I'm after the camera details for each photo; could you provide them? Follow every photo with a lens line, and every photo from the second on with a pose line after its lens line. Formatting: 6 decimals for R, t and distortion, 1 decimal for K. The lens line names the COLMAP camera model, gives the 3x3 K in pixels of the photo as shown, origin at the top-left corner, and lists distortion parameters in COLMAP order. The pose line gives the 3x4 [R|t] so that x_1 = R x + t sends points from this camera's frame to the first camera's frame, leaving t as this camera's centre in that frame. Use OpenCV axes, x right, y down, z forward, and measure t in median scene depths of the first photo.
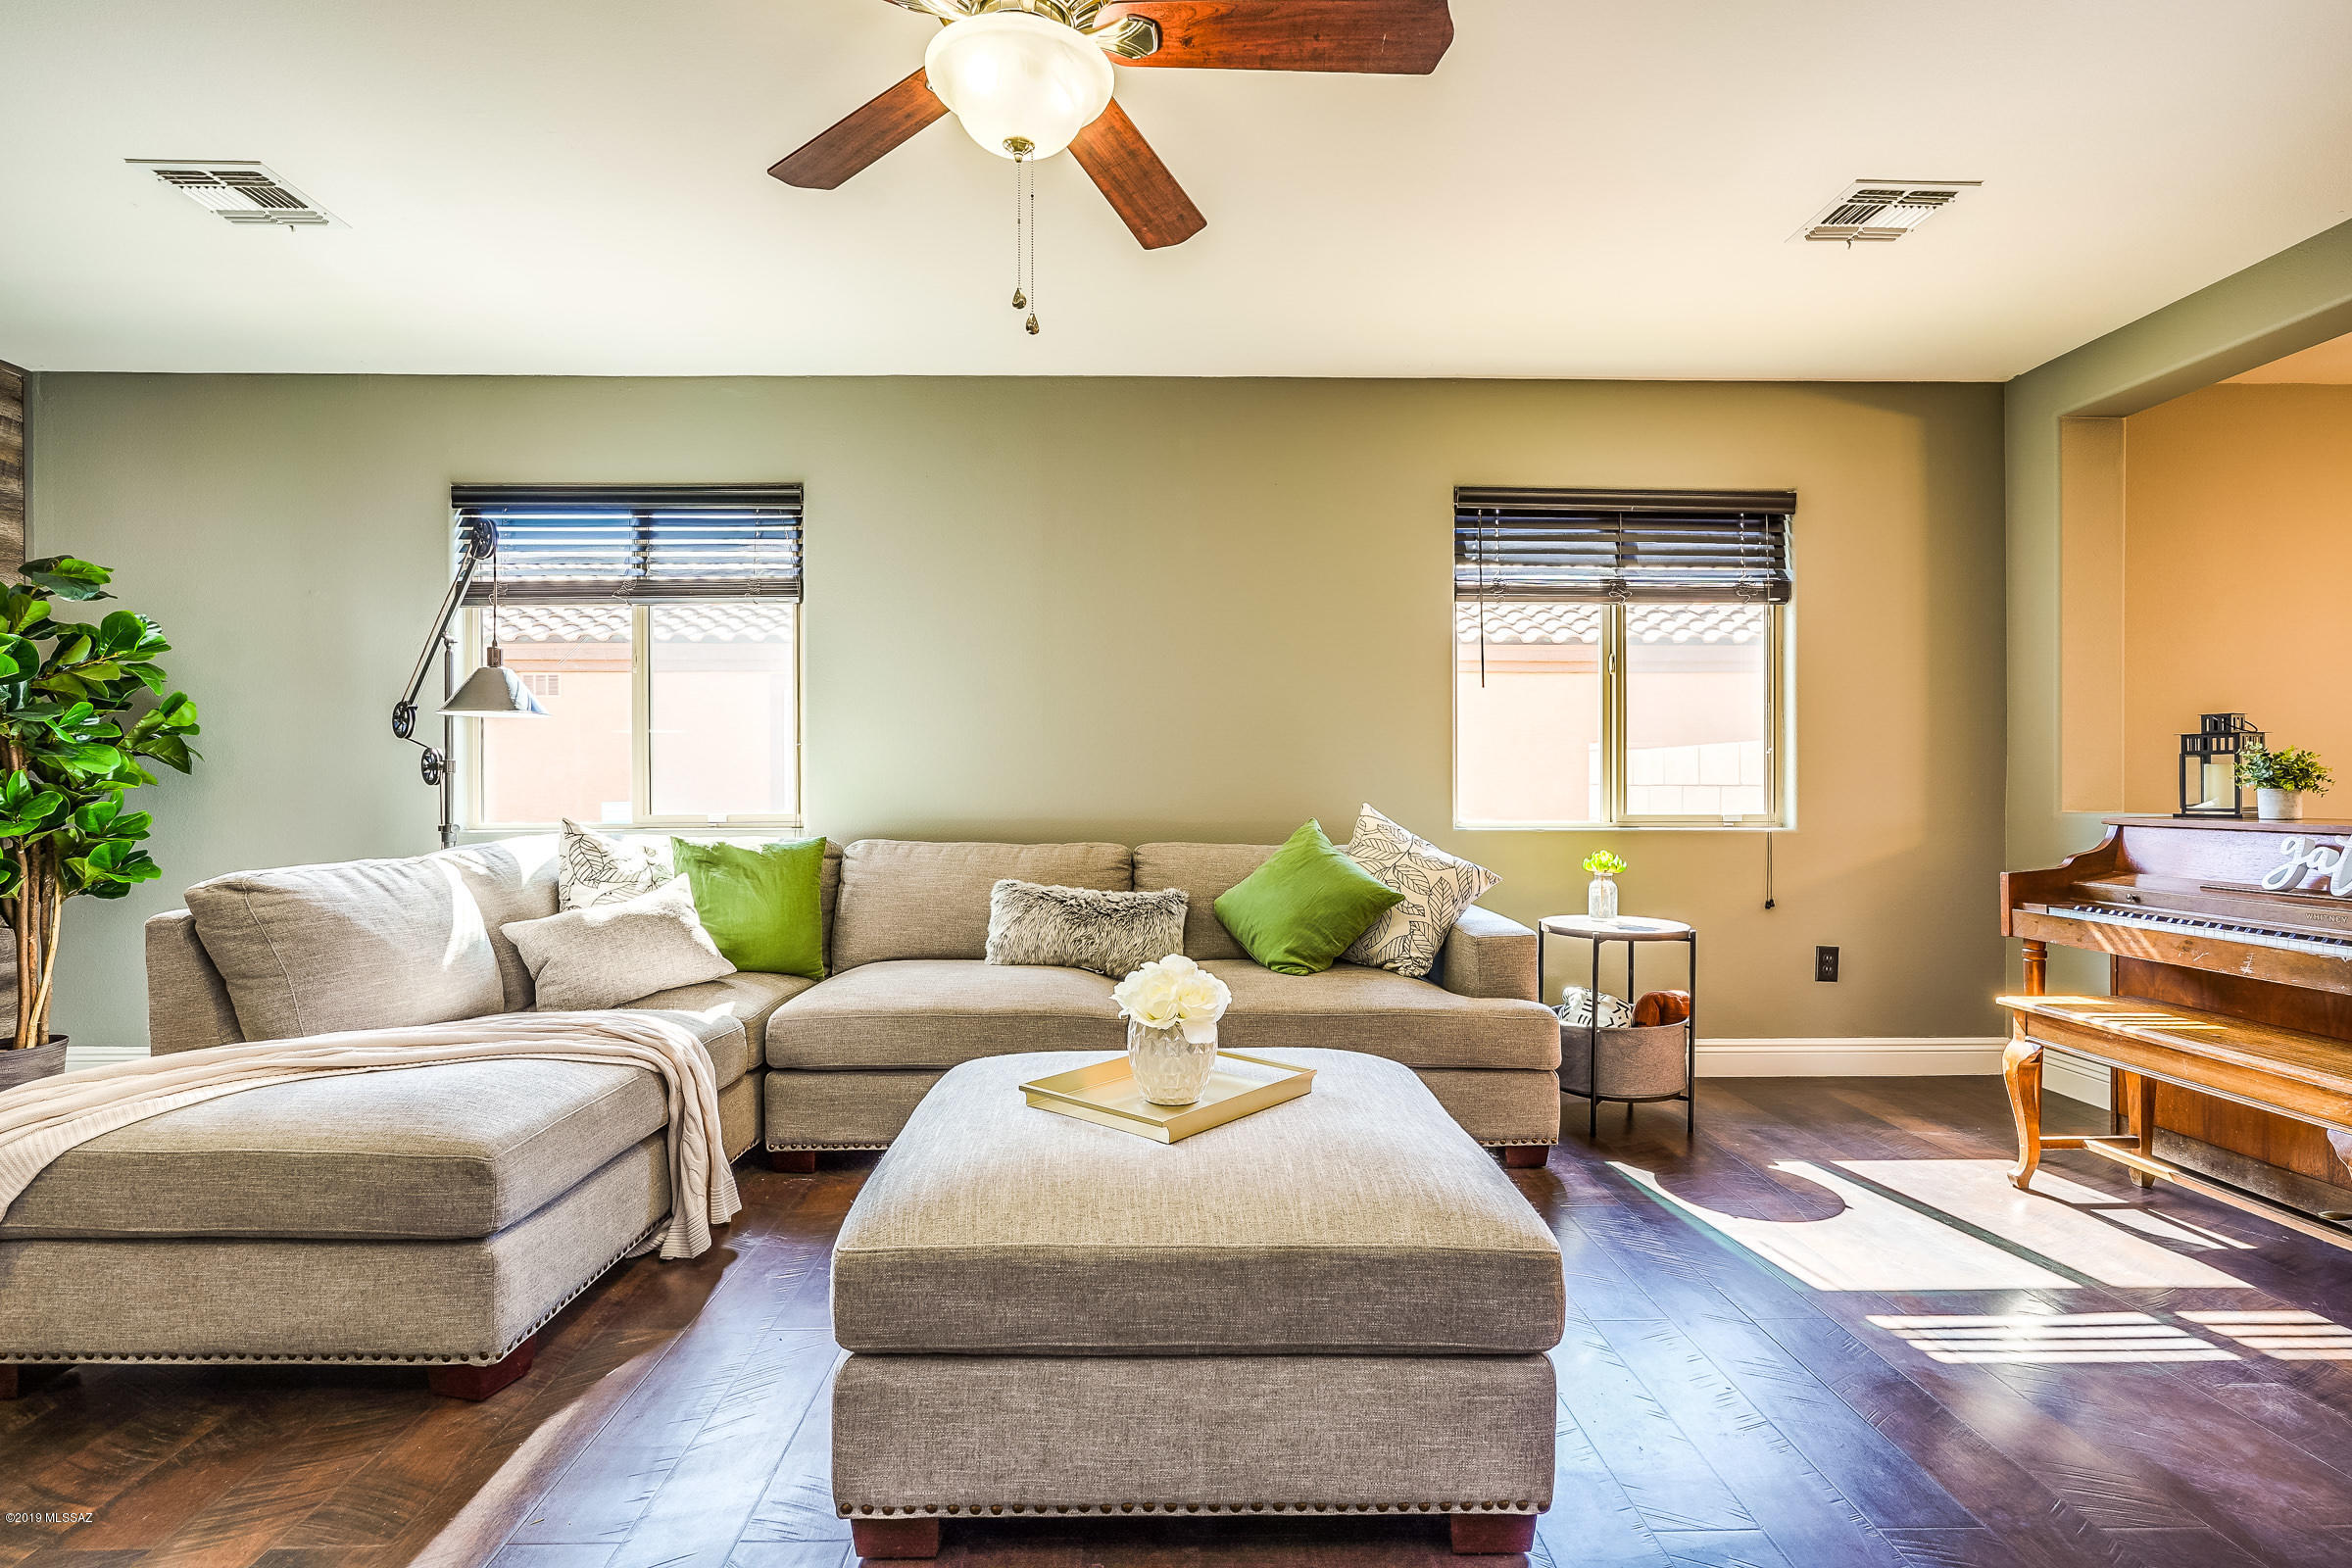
lens RADIAL K [[1135.0, 0, 1182.0], [0, 1135.0, 795.0], [0, 0, 1]] dist [-0.008087, 0.004828]
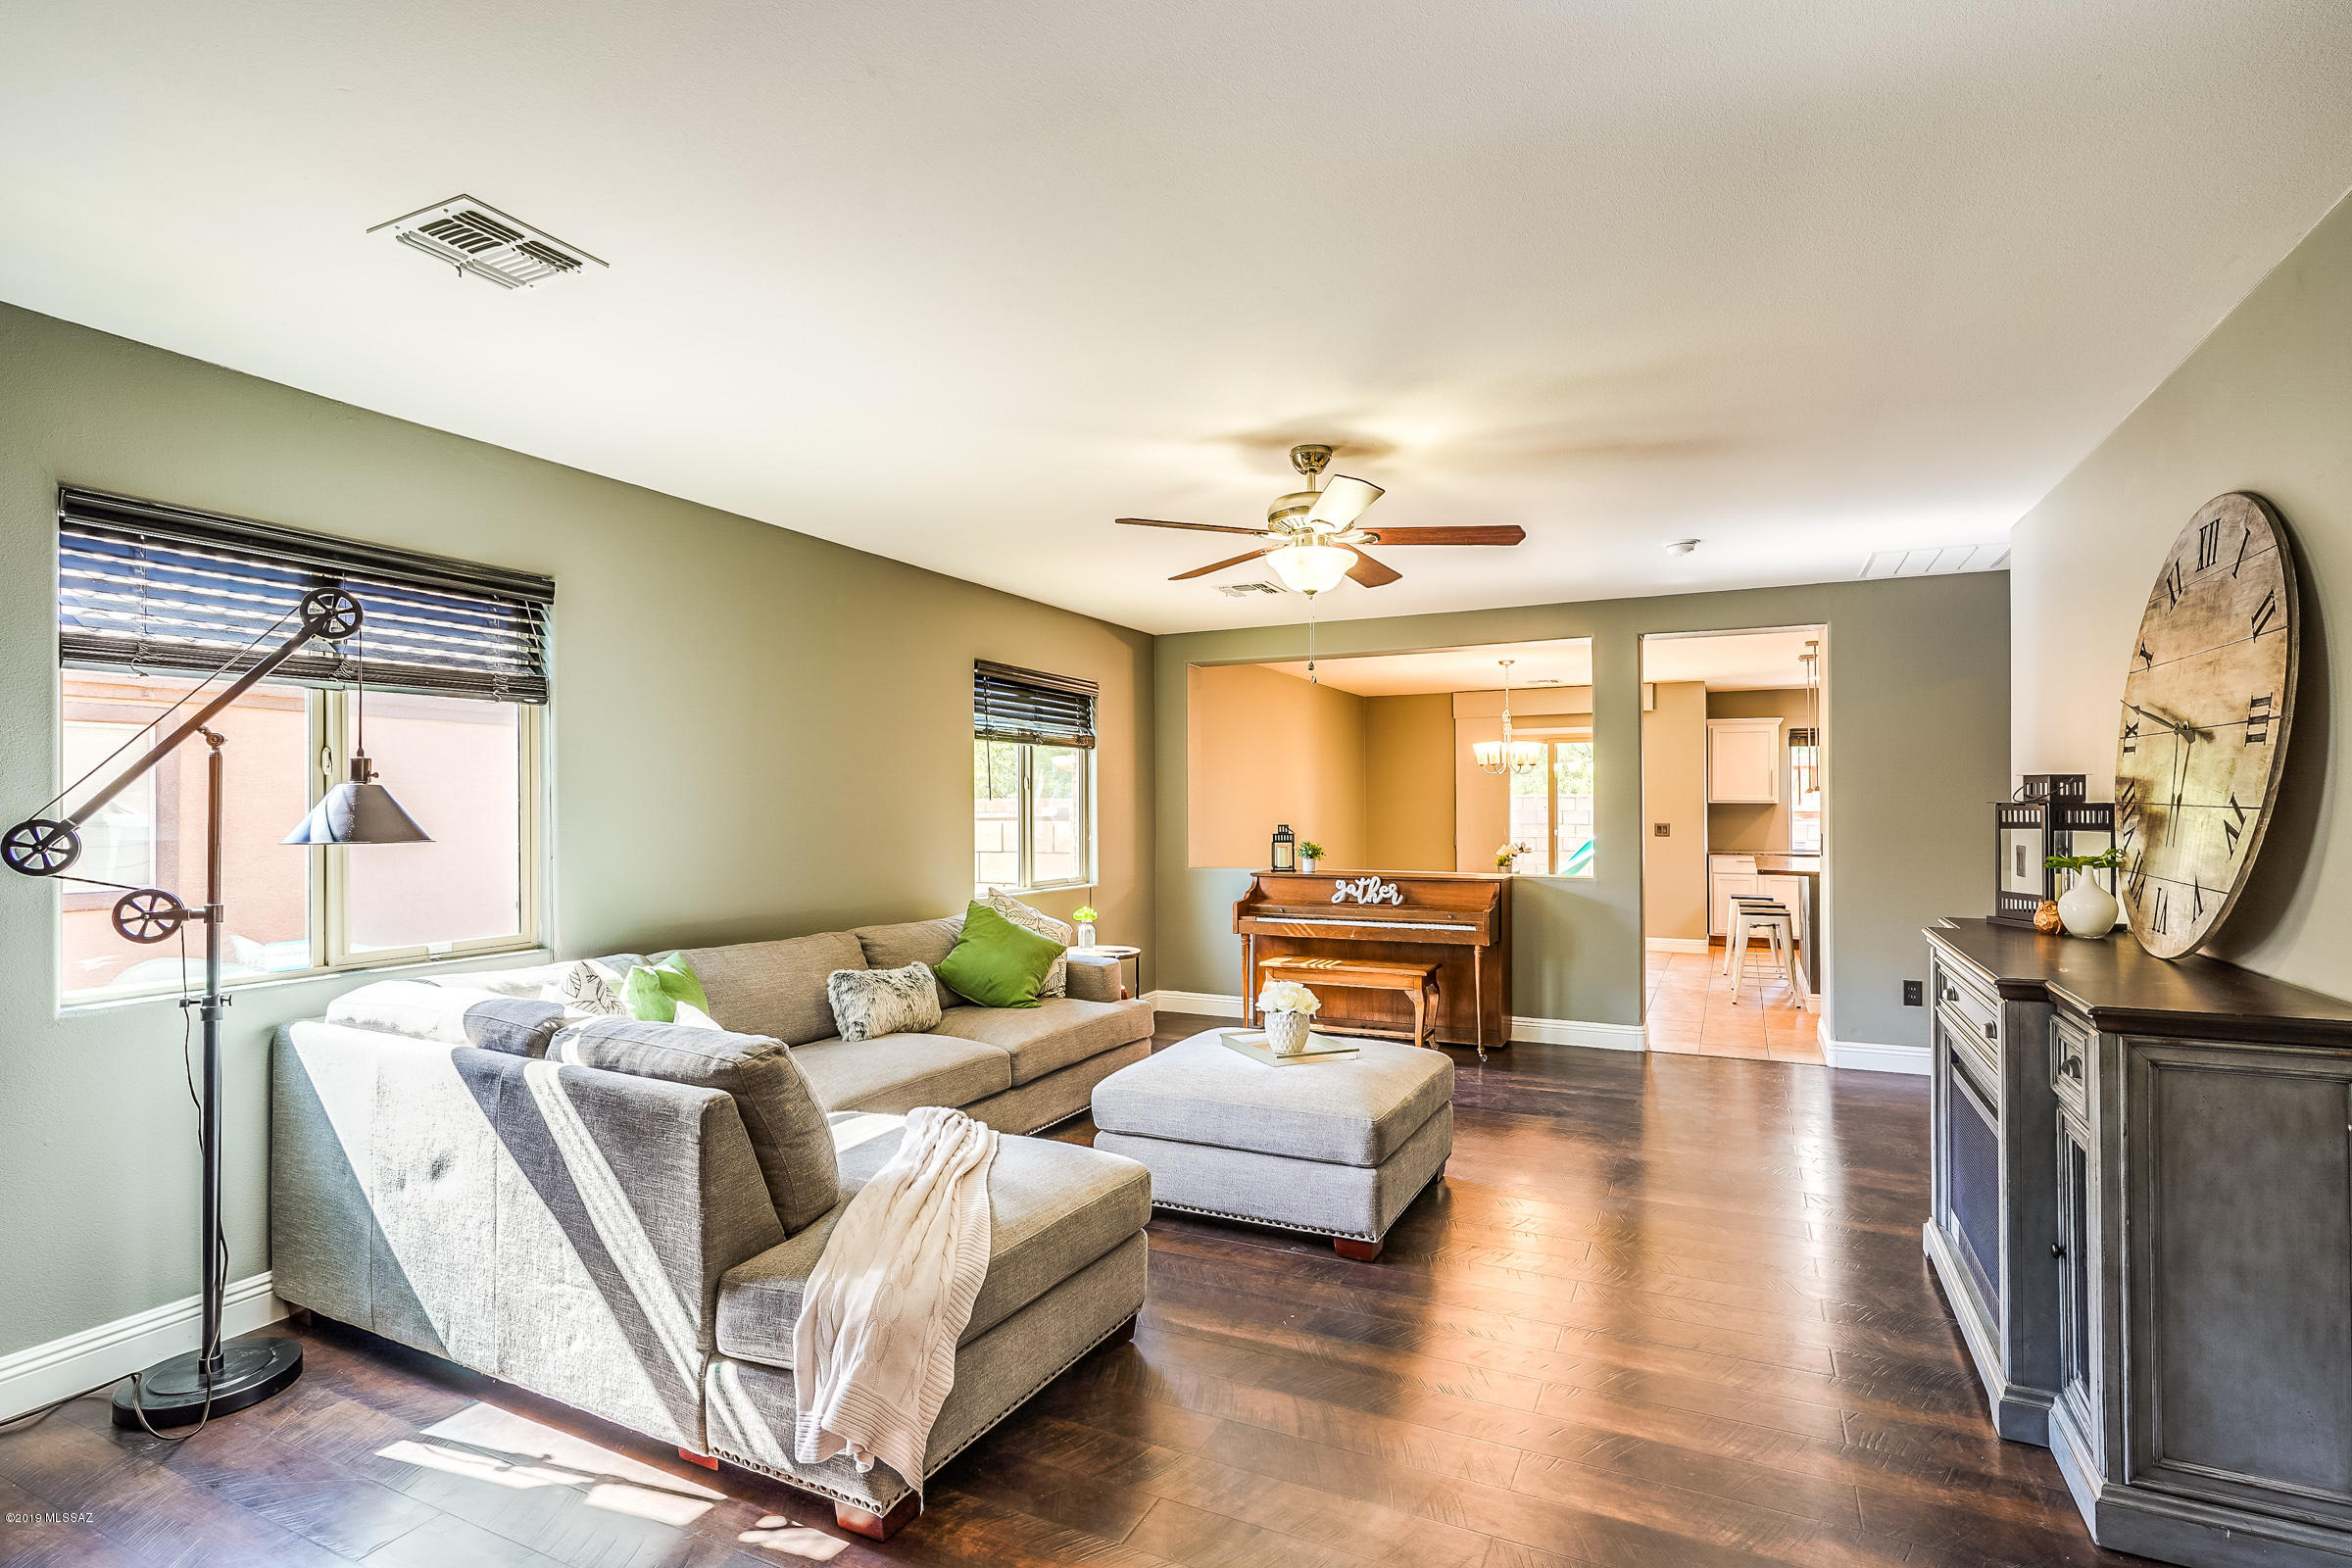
lens RADIAL K [[1169.1, 0, 1183.2], [0, 1169.1, 808.9], [0, 0, 1]] dist [0.002123, 0.000444]
pose [[0.437647, -0.003457, 0.899140, -0.998429], [0.009348, 0.999956, -0.000706, -0.082366], [-0.899098, 0.008714, 0.437660, 0.129511]]
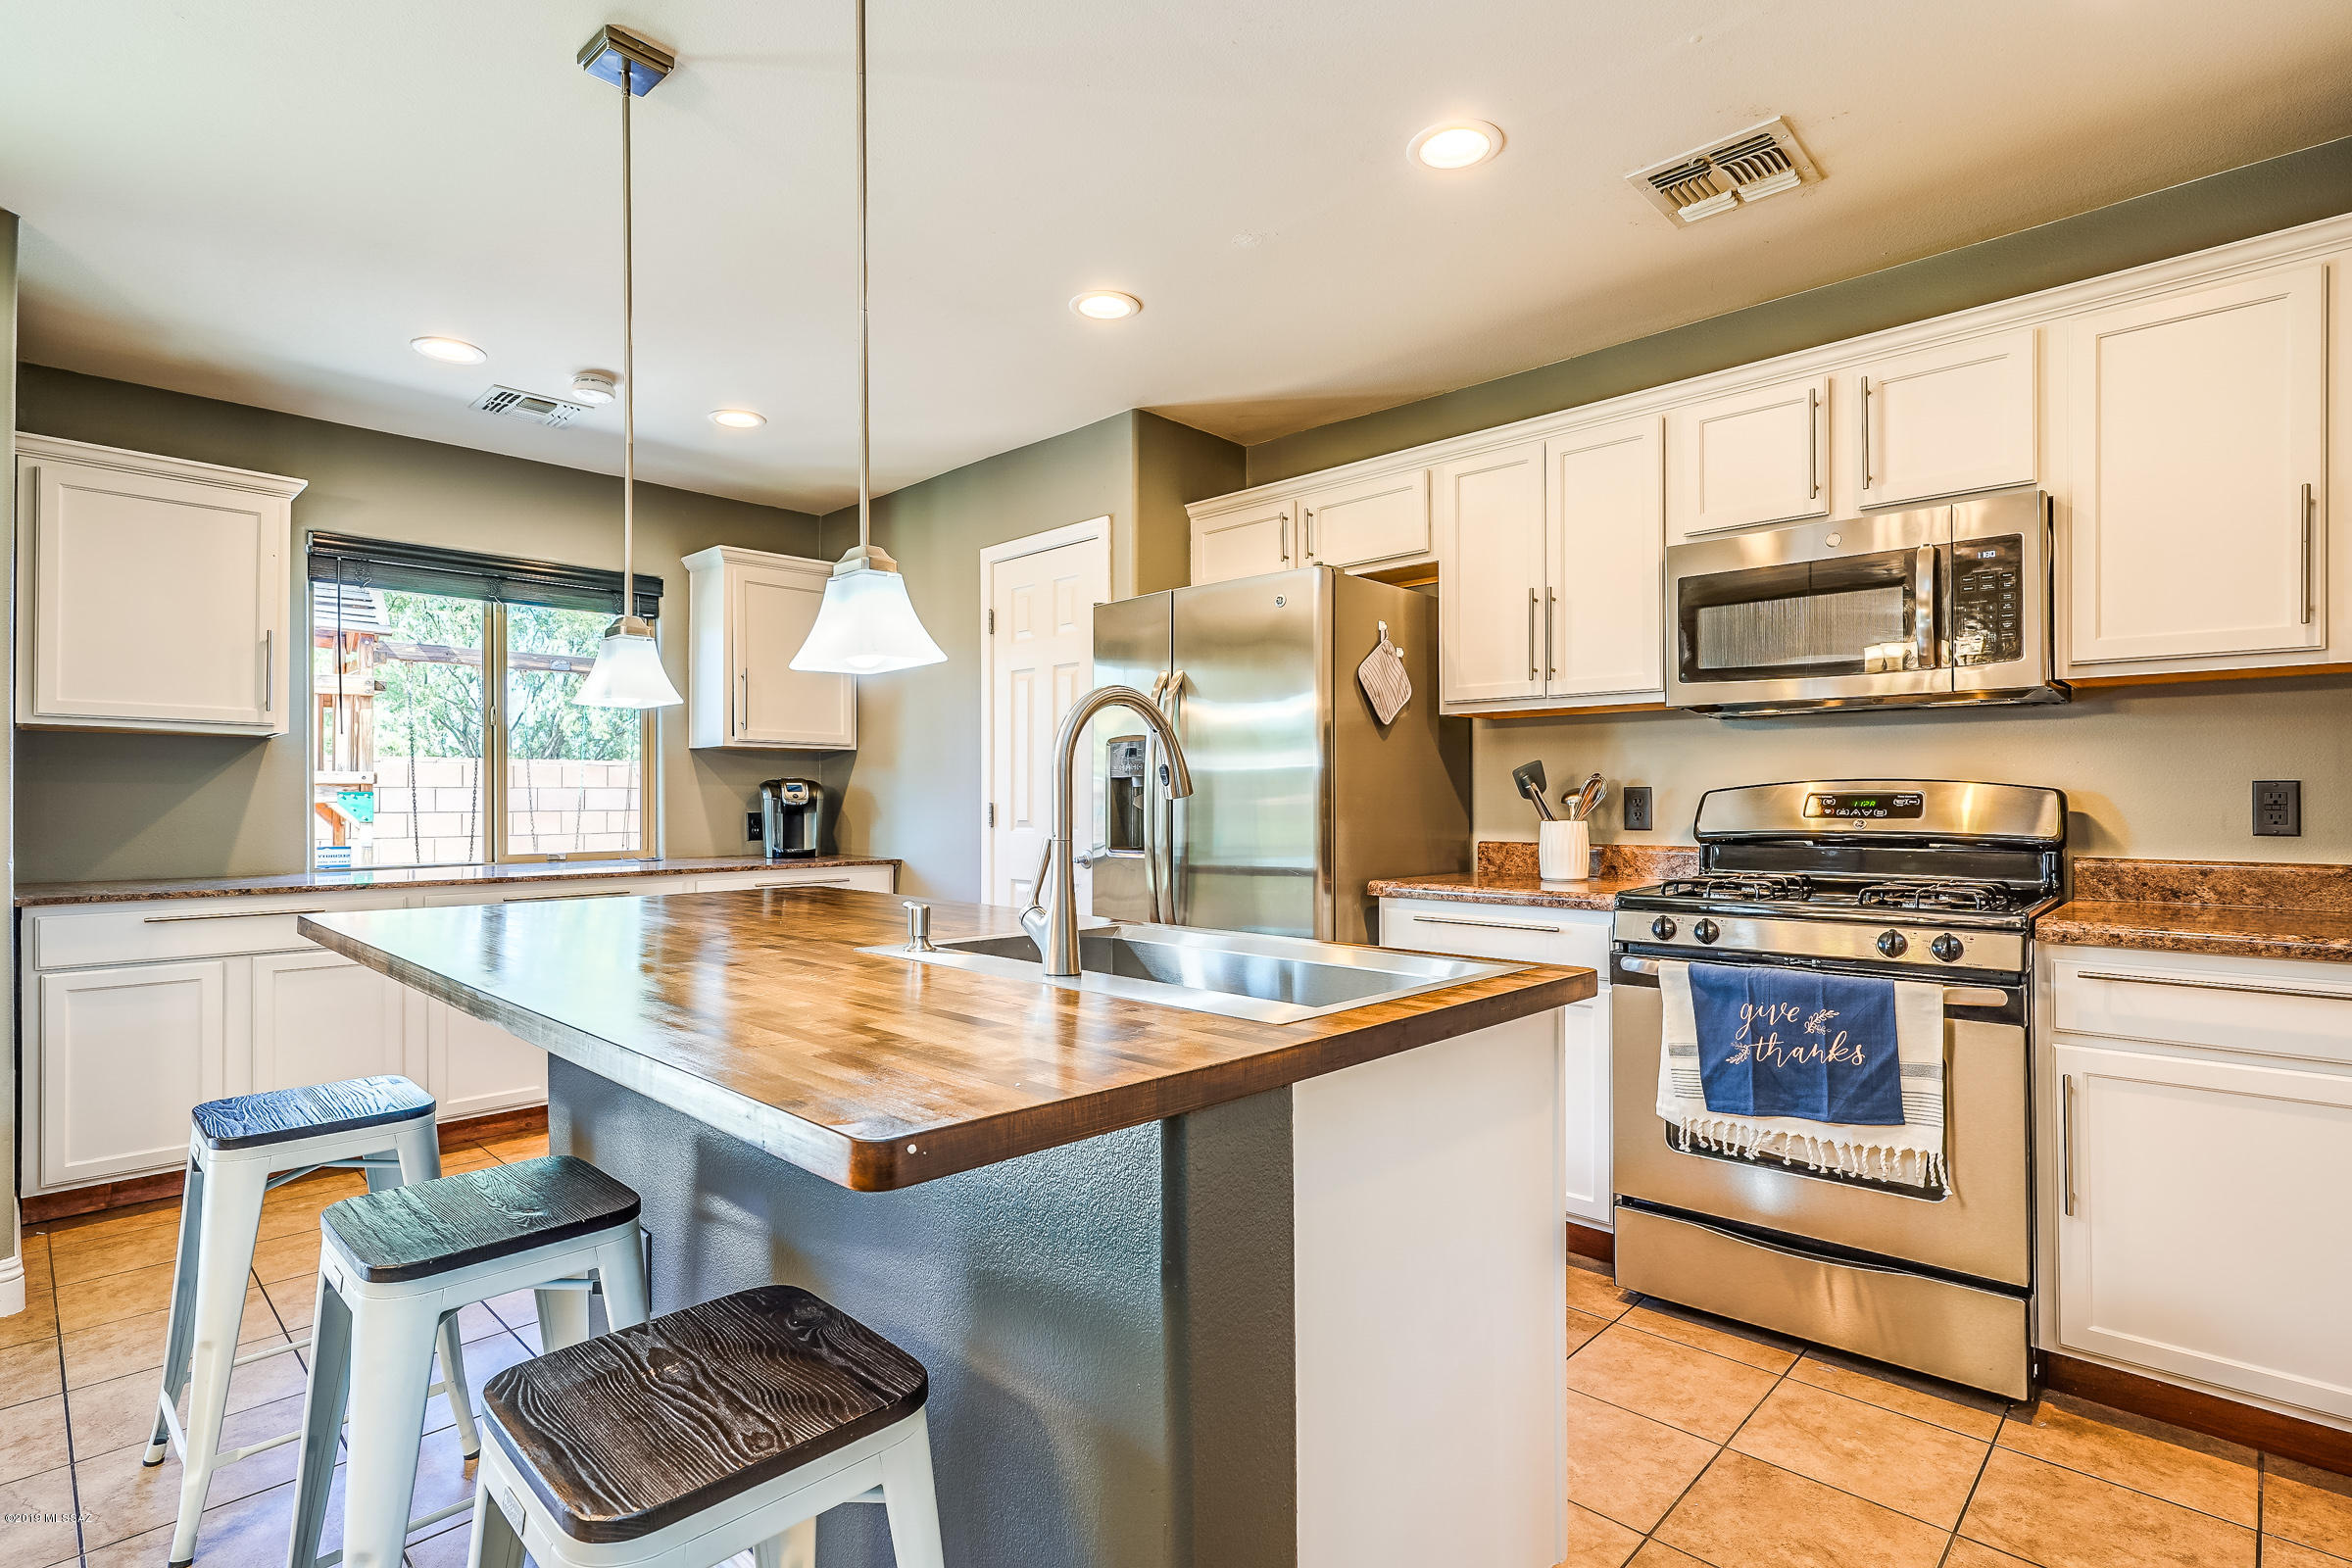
lens RADIAL K [[1135.0, 0, 1174.0], [0, 1135.0, 790.3], [0, 0, 1]] dist [-0.008087, 0.004828]
pose [[-0.713286, 0.004677, 0.700858, 1.037195], [0.008550, 0.999961, 0.002028, -0.031112], [-0.700821, 0.007439, -0.713298, 0.226290]]
